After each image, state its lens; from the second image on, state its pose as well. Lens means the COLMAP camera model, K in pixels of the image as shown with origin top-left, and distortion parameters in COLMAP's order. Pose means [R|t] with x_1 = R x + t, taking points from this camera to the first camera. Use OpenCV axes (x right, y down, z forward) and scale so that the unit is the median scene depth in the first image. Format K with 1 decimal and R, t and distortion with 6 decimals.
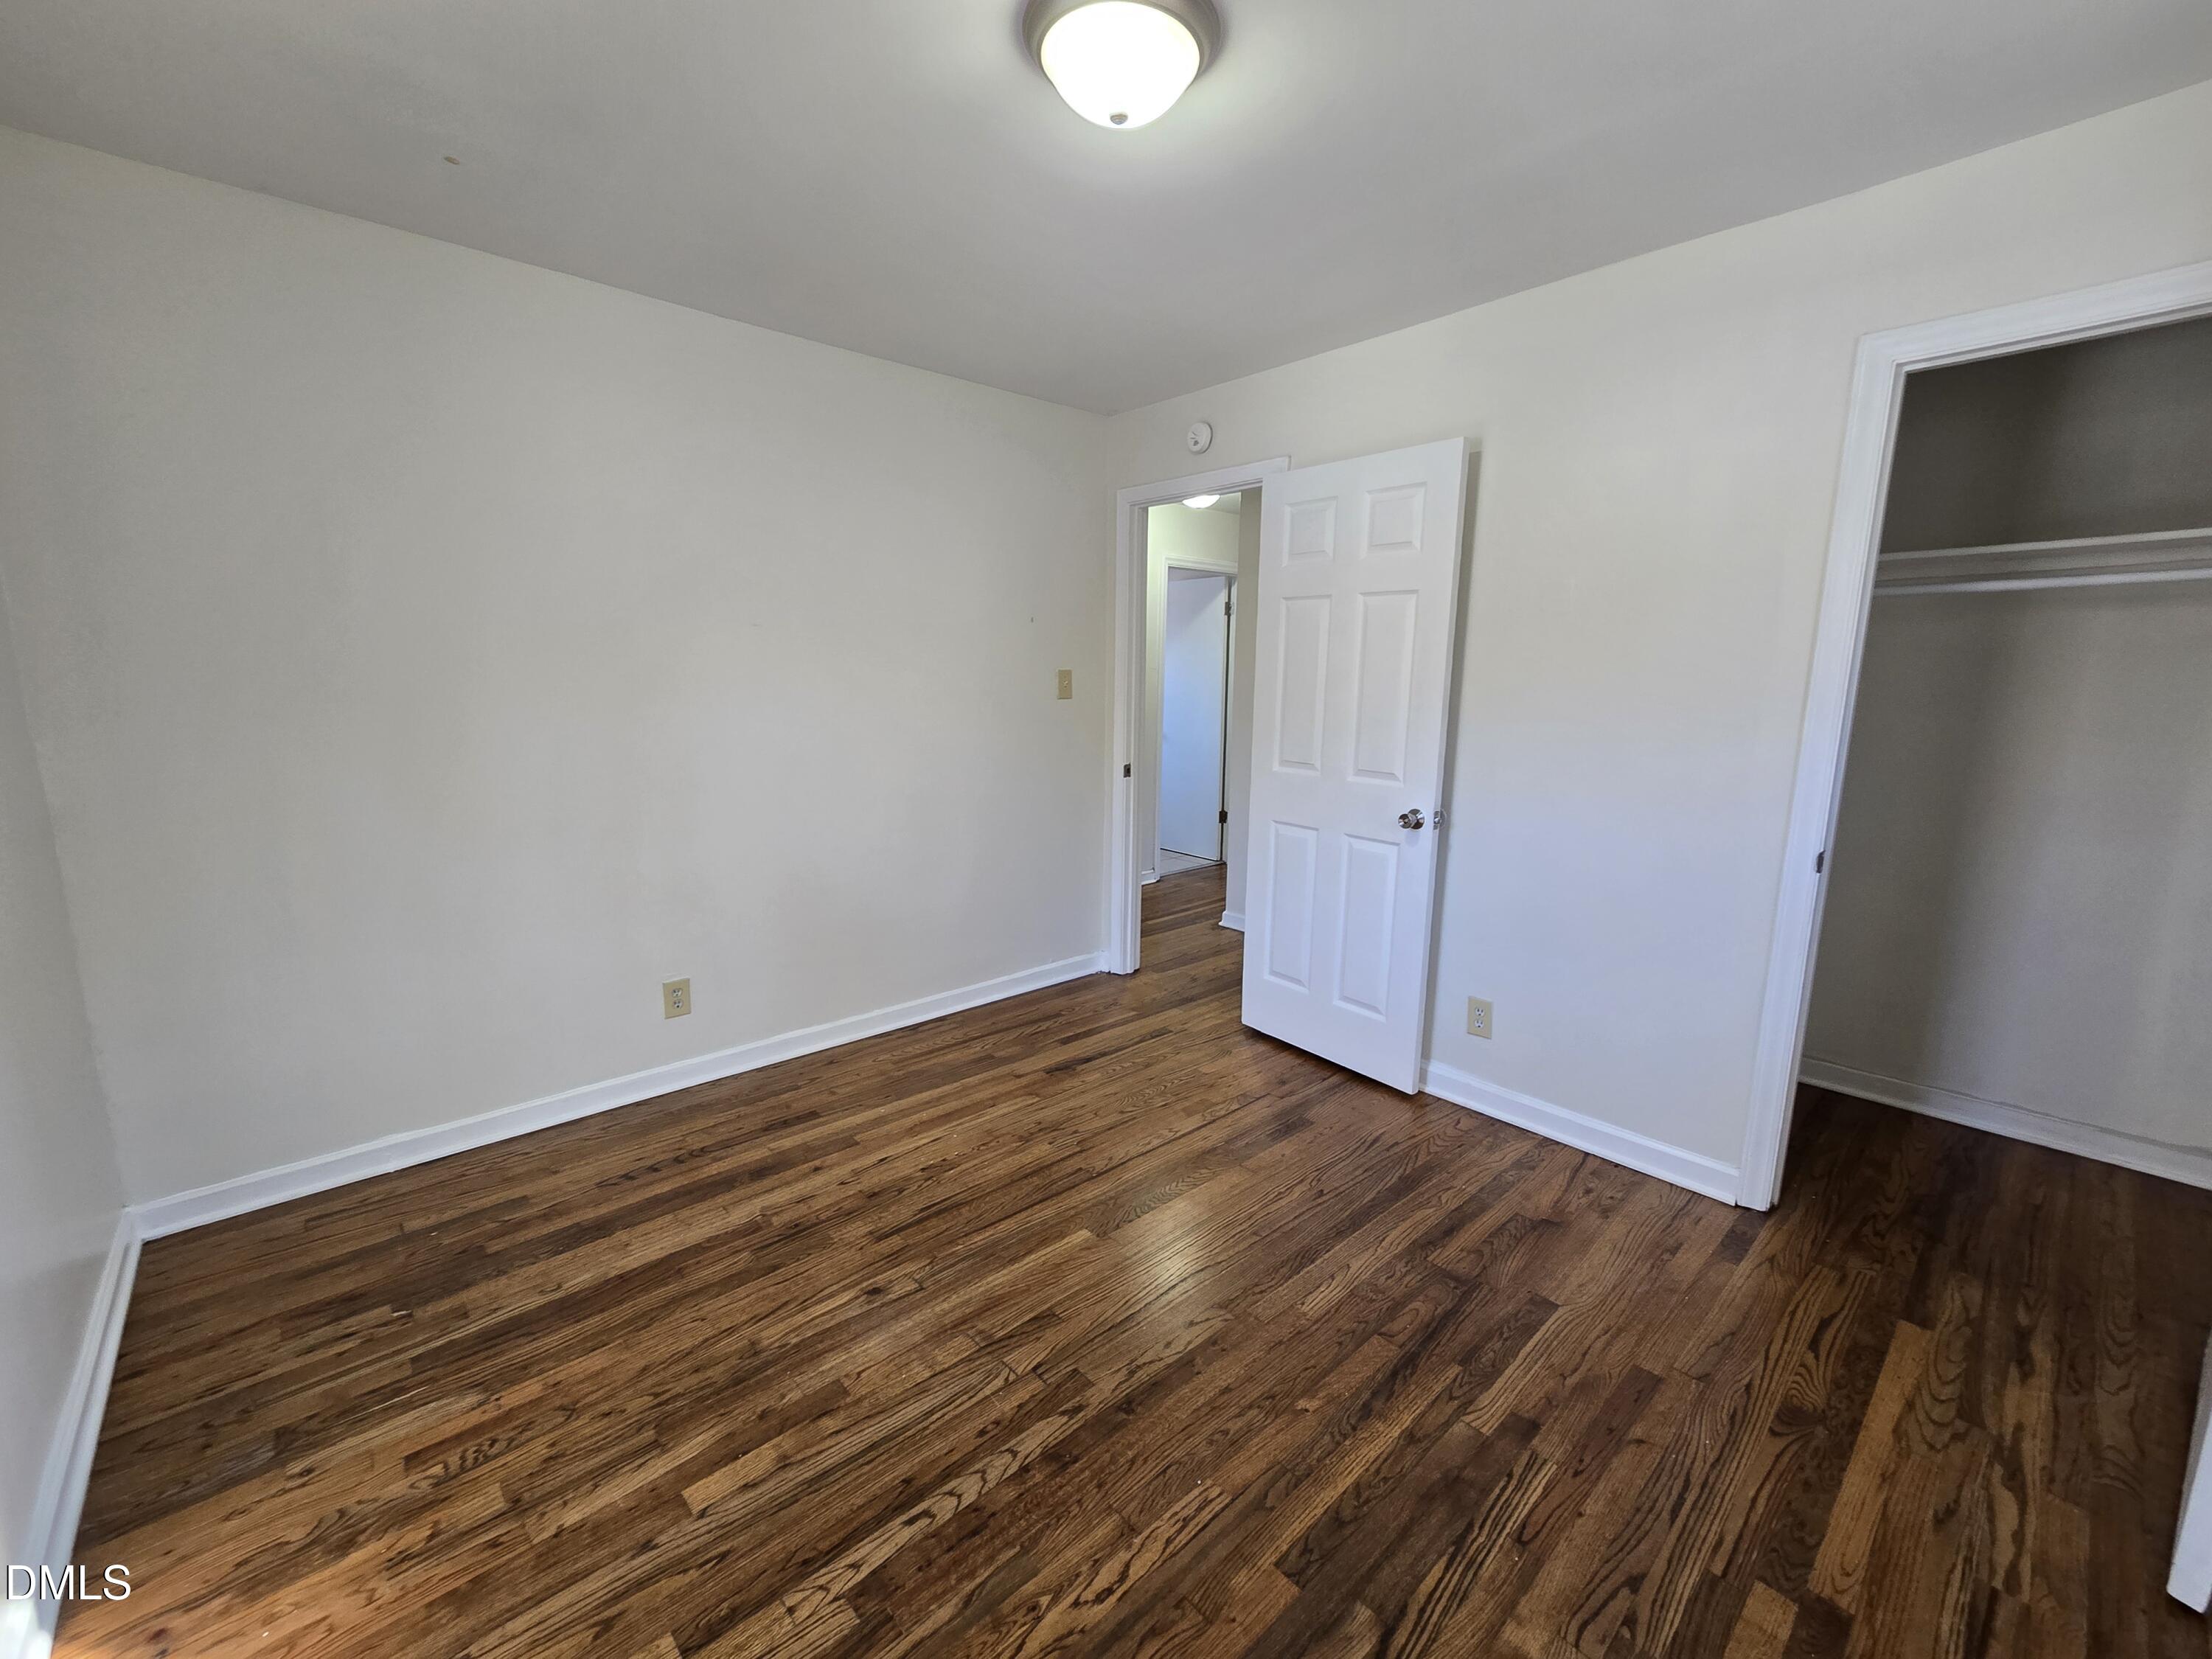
lens RADIAL K [[901.5, 0, 1114.4], [0, 901.5, 833.1], [0, 0, 1]] dist [-0.000637, -0.000210]
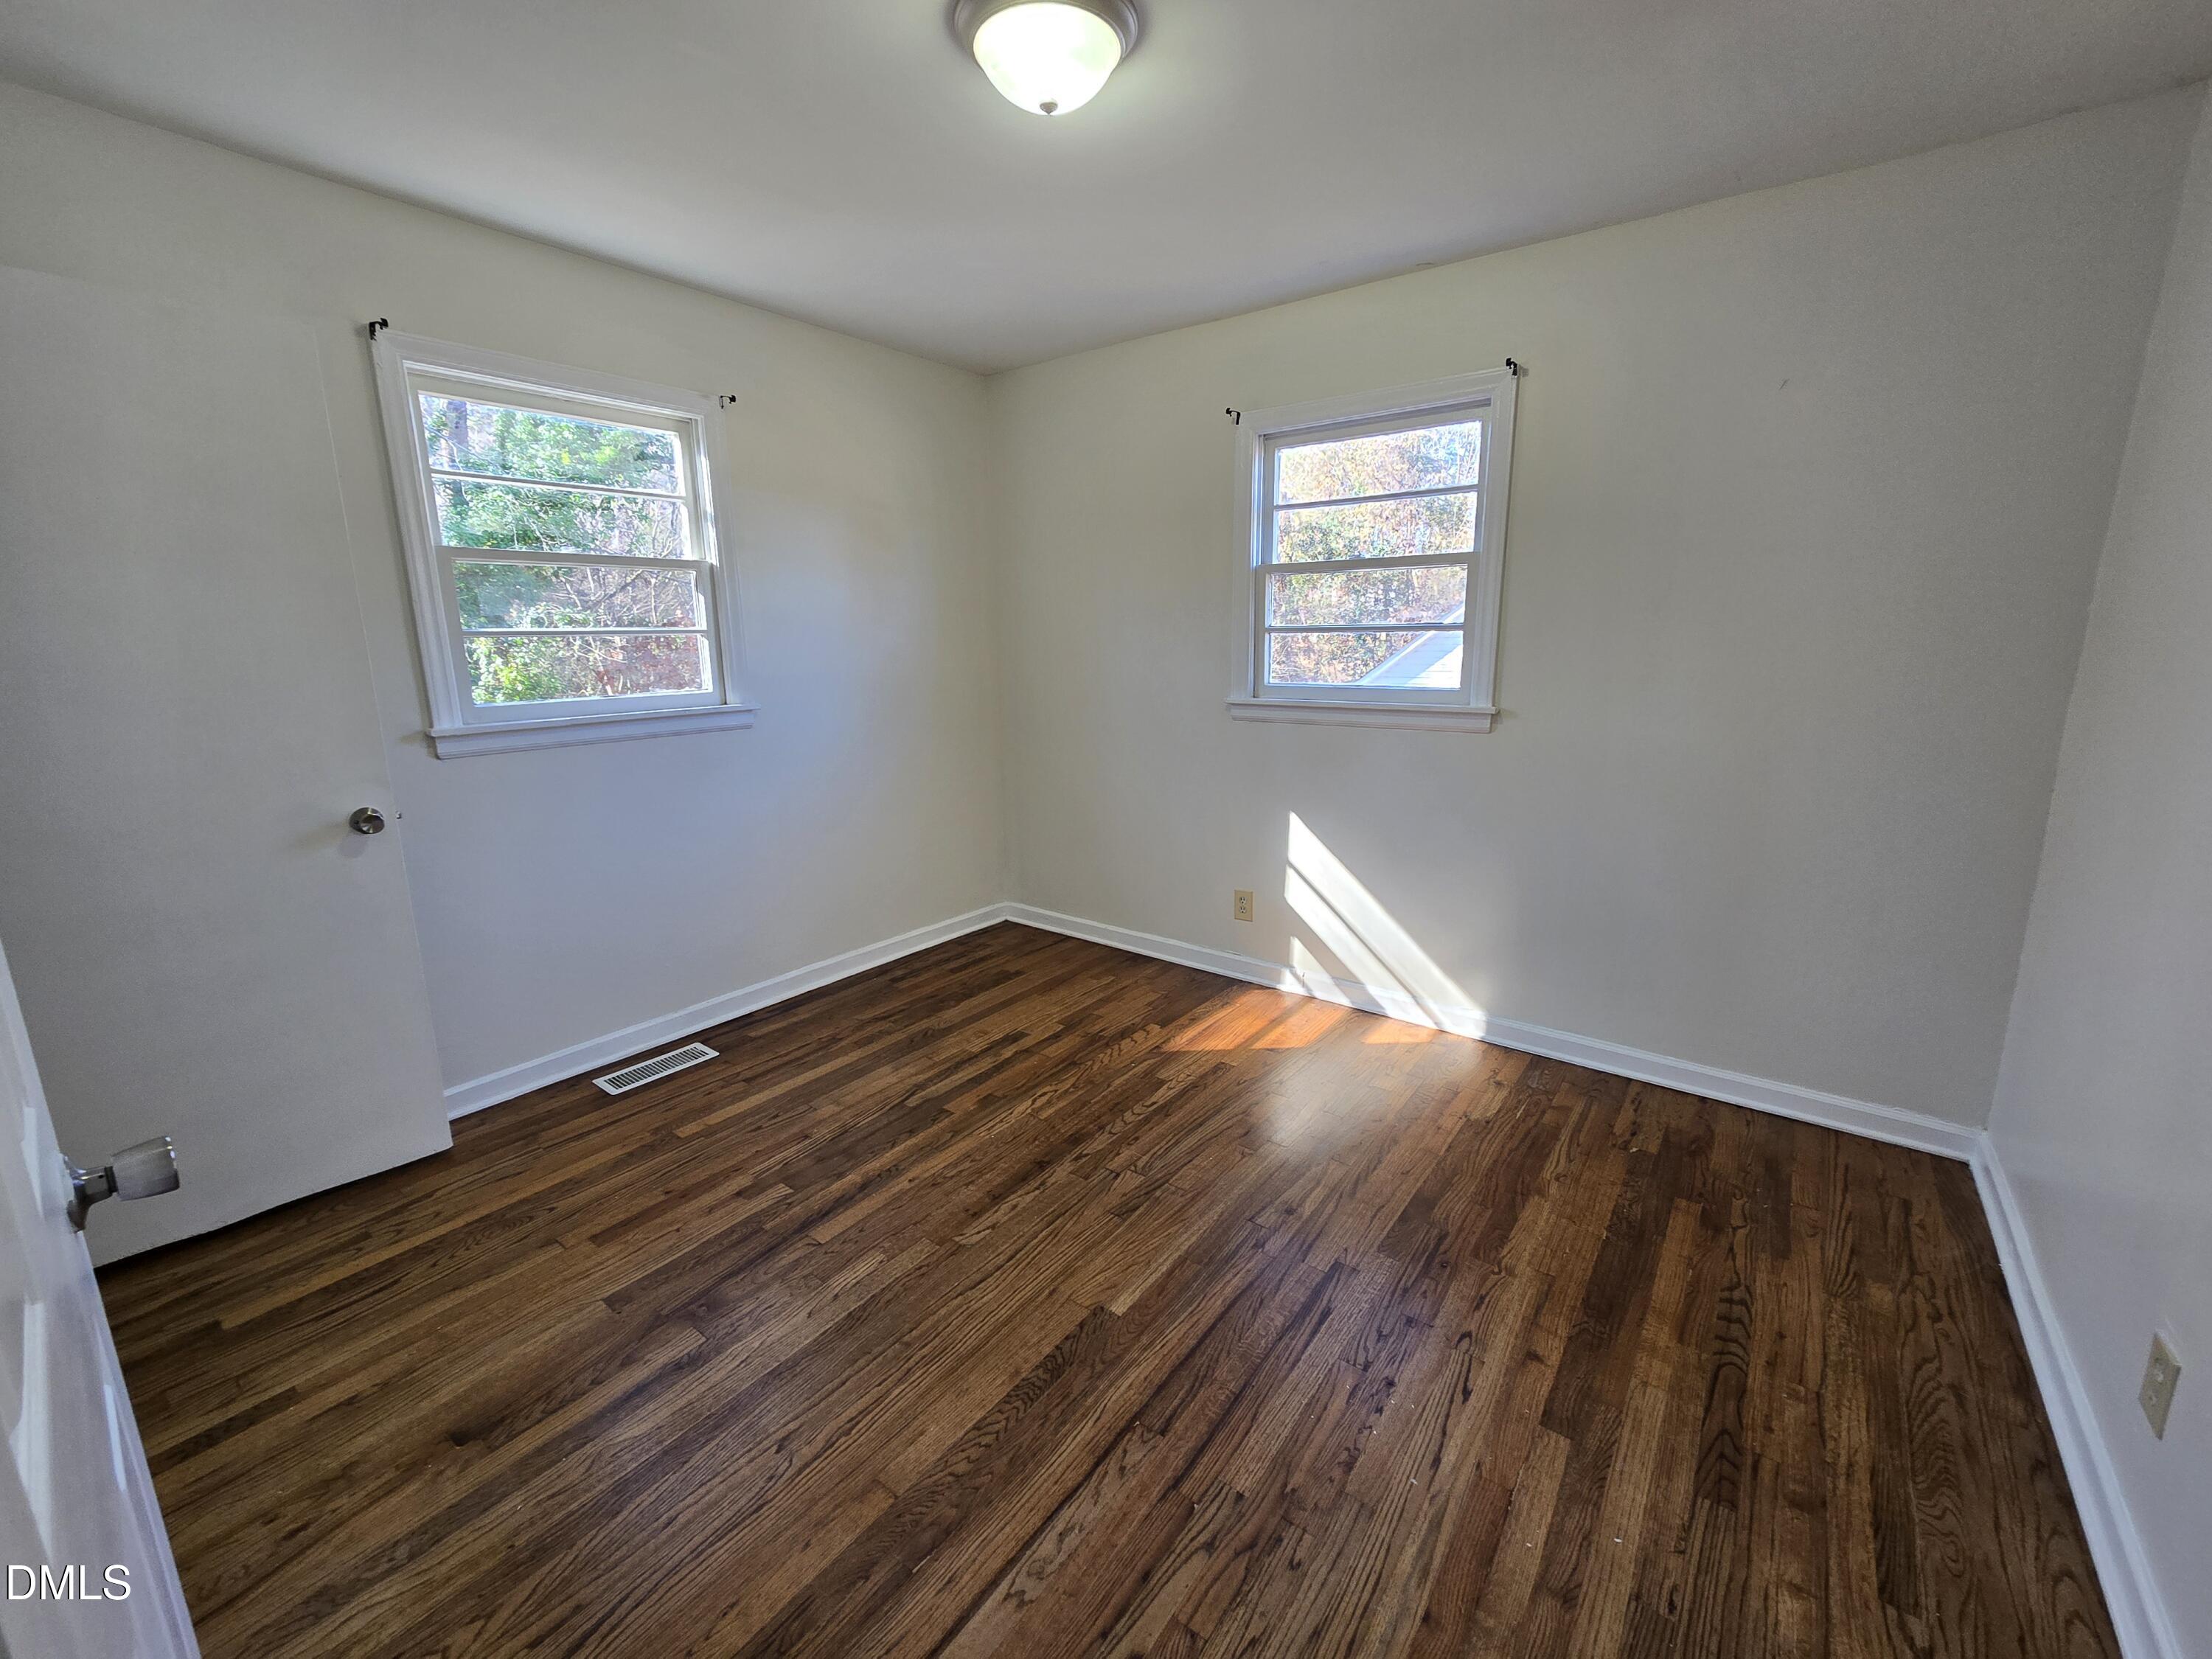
lens RADIAL K [[901.5, 0, 1114.4], [0, 901.5, 833.1], [0, 0, 1]] dist [-0.000637, -0.000210]
pose [[-0.982944, 0.038947, -0.179733, 0.118749], [-0.033236, 0.923604, 0.381905, -0.321717], [0.180876, 0.381365, -0.906557, 1.832797]]
